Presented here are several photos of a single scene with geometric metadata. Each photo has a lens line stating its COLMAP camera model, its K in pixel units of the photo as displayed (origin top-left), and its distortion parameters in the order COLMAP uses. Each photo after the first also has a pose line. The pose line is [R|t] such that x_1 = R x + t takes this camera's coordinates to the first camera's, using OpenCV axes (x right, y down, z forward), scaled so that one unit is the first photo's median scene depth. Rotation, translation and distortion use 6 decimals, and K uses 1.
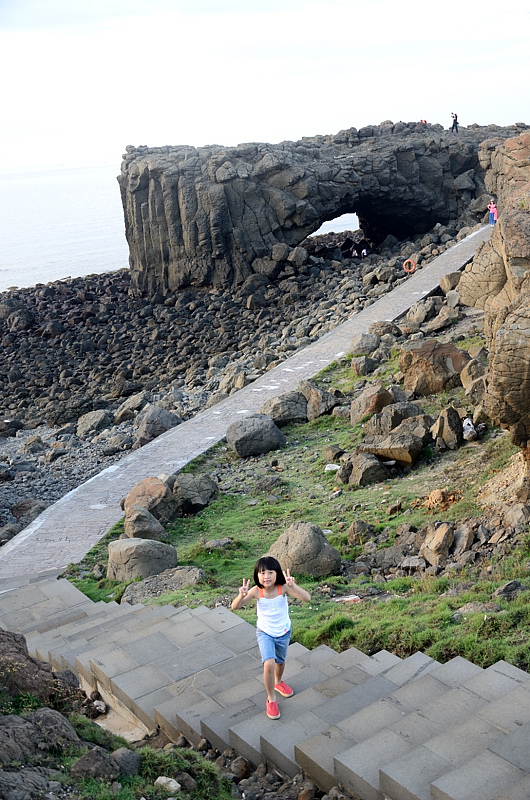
lens RADIAL K [[901.0, 0, 267.0], [0, 901.0, 402.2], [0, 0, 1]] dist [-0.032020, 0.000000]
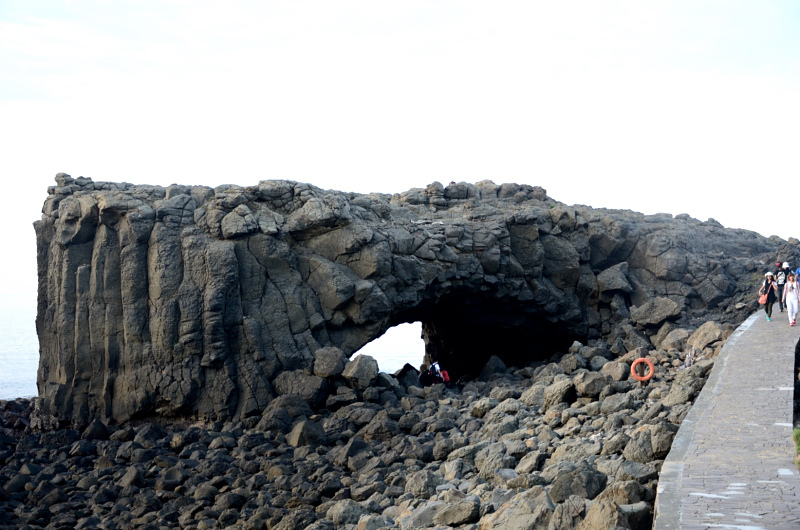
lens RADIAL K [[1277.8, 0, 400.3], [0, 1277.8, 268.3], [0, 0, 1]] dist [-0.036677, 0.000000]
pose [[0.979849, 0.088048, 0.179284, -0.085519], [-0.030751, 0.953396, -0.300152, 0.015969], [-0.197357, 0.288590, 0.936892, 0.208991]]
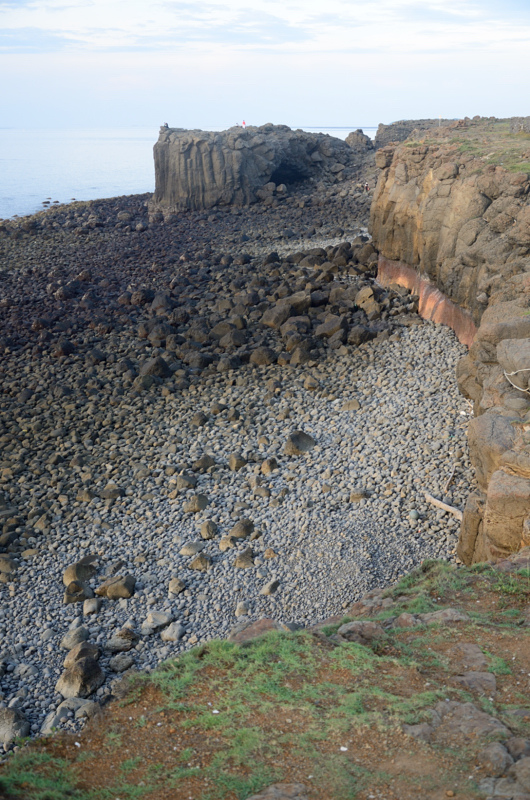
lens RADIAL K [[1089.0, 0, 268.3], [0, 1089.0, 400.4], [0, 0, 1]] dist [-0.036659, 0.000000]
pose [[0.774769, -0.083315, 0.626731, -1.421490], [0.119525, 0.992706, -0.015790, 0.310415], [-0.620844, 0.087143, 0.779076, -0.744400]]
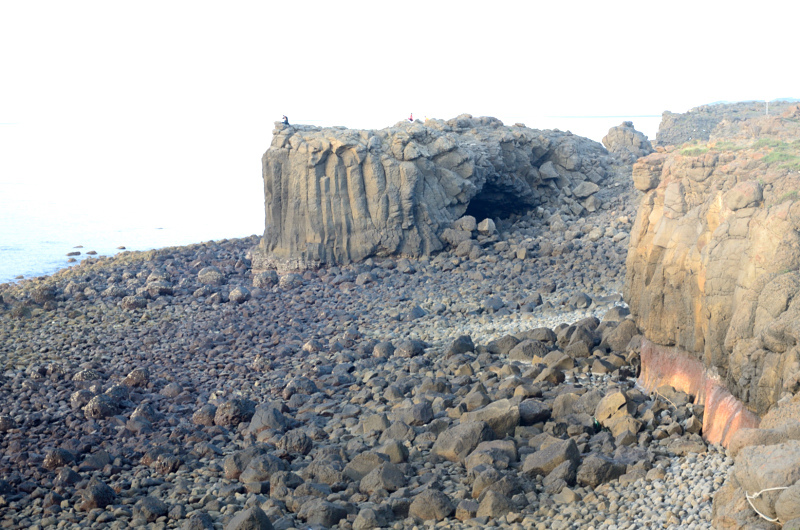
lens RADIAL K [[2020.8, 0, 399.0], [0, 2020.8, 264.7], [0, 0, 1]] dist [0.015699, 0.000000]
pose [[0.799227, 0.019193, 0.600723, -1.461833], [0.120696, 0.974004, -0.191698, 0.329787], [-0.588786, 0.225715, 0.776134, -0.819391]]
